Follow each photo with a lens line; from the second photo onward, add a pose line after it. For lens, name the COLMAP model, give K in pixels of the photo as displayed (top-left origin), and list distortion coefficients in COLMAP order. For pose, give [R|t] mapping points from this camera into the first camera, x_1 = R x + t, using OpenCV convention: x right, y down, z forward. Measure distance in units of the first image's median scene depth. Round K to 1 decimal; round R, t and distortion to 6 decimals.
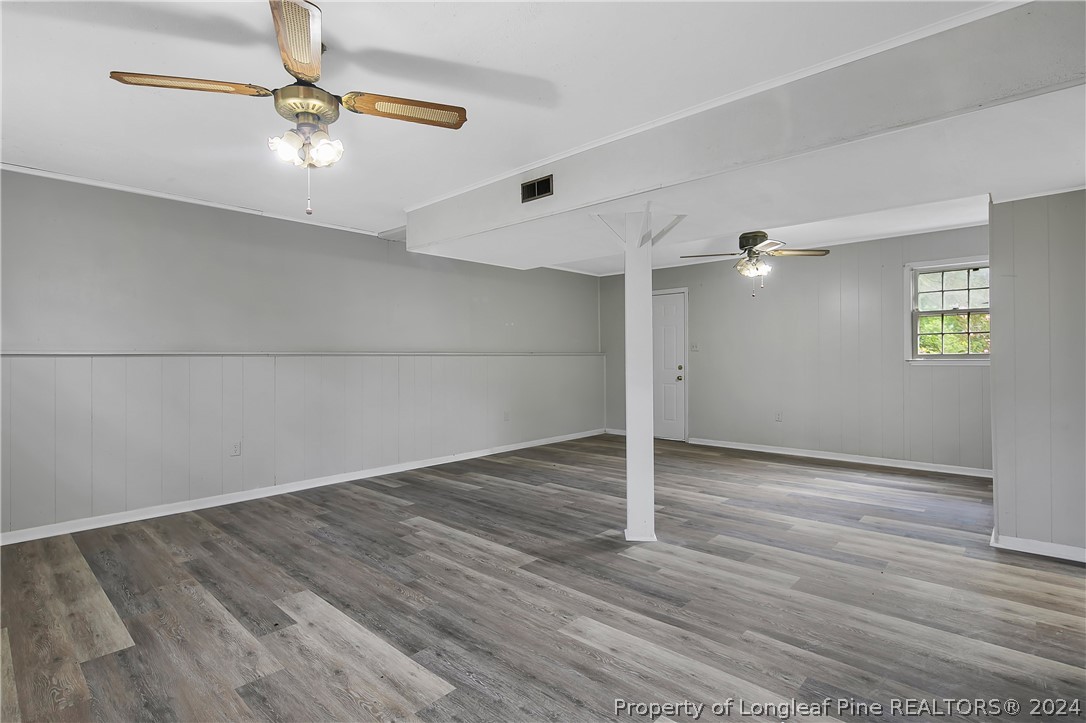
lens RADIAL K [[530.6, 0, 544.3], [0, 530.6, 340.1], [0, 0, 1]] dist [0.000721, -0.002548]
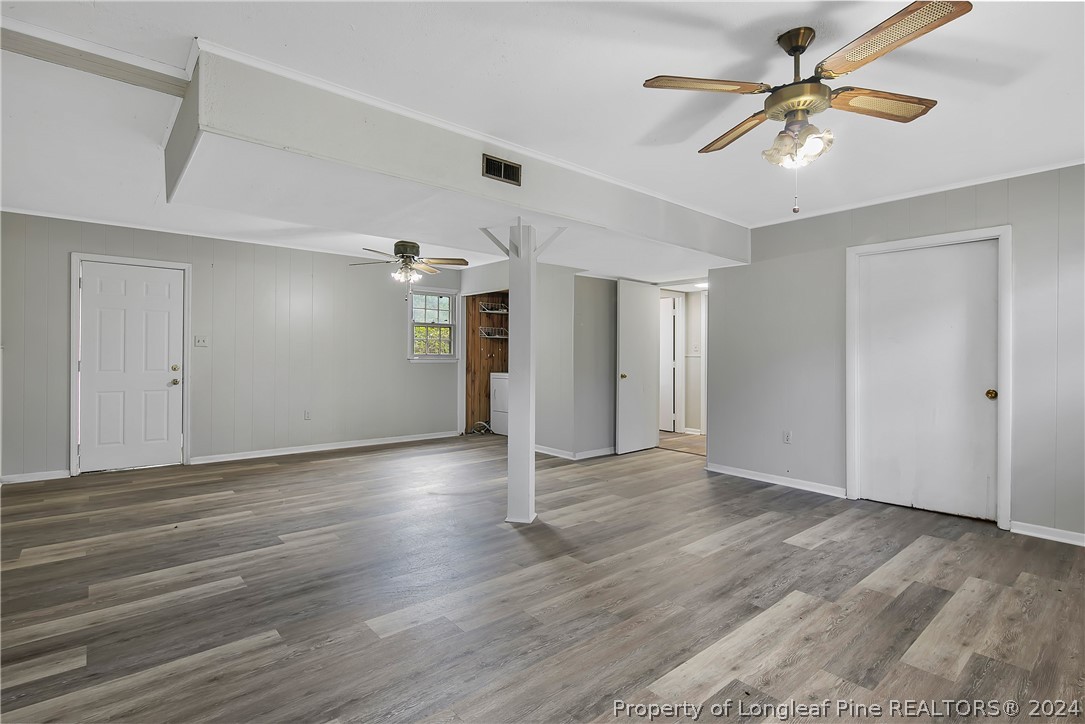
lens RADIAL K [[527.3, 0, 542.9], [0, 527.3, 334.6], [0, 0, 1]] dist [-0.002481, -0.001365]
pose [[0.113114, 0.045592, 0.992535, -1.032086], [-0.038773, 0.998388, -0.041442, 0.036197], [-0.992825, -0.033796, 0.114700, 0.946258]]
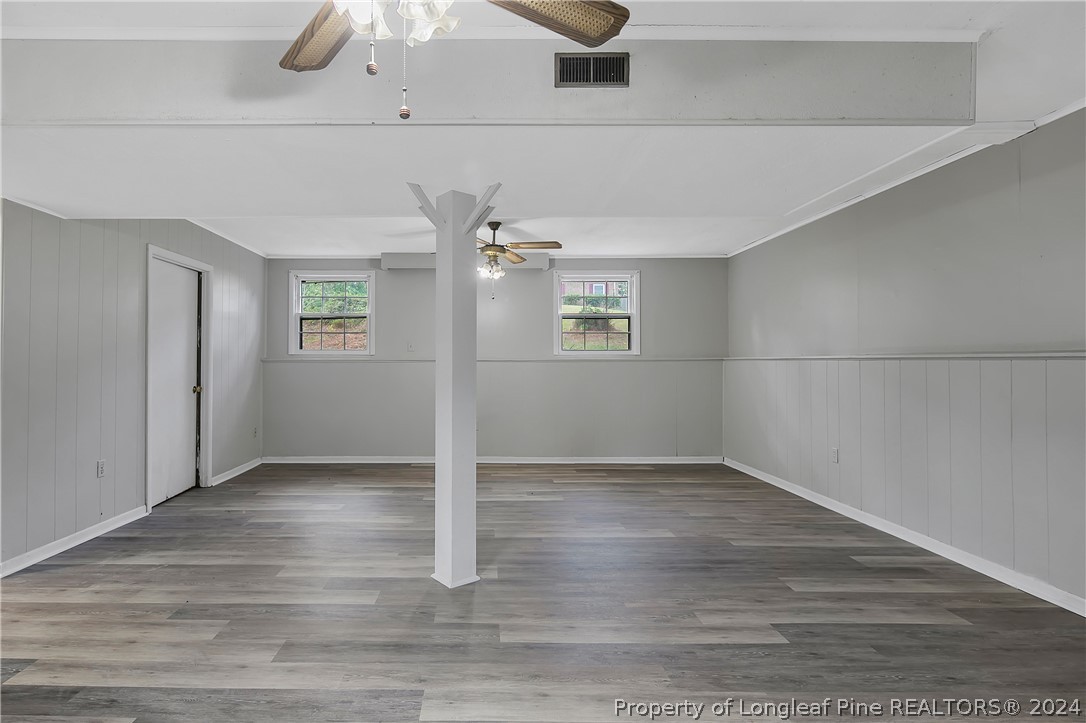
lens RADIAL K [[565.8, 0, 478.9], [0, 565.8, 357.0], [0, 0, 1]] dist [-0.000262, -0.001278]
pose [[-0.738811, 0.001729, -0.673911, 0.847423], [0.025536, 0.999350, -0.025431, 0.050506], [0.673429, -0.035998, -0.738375, 1.904963]]
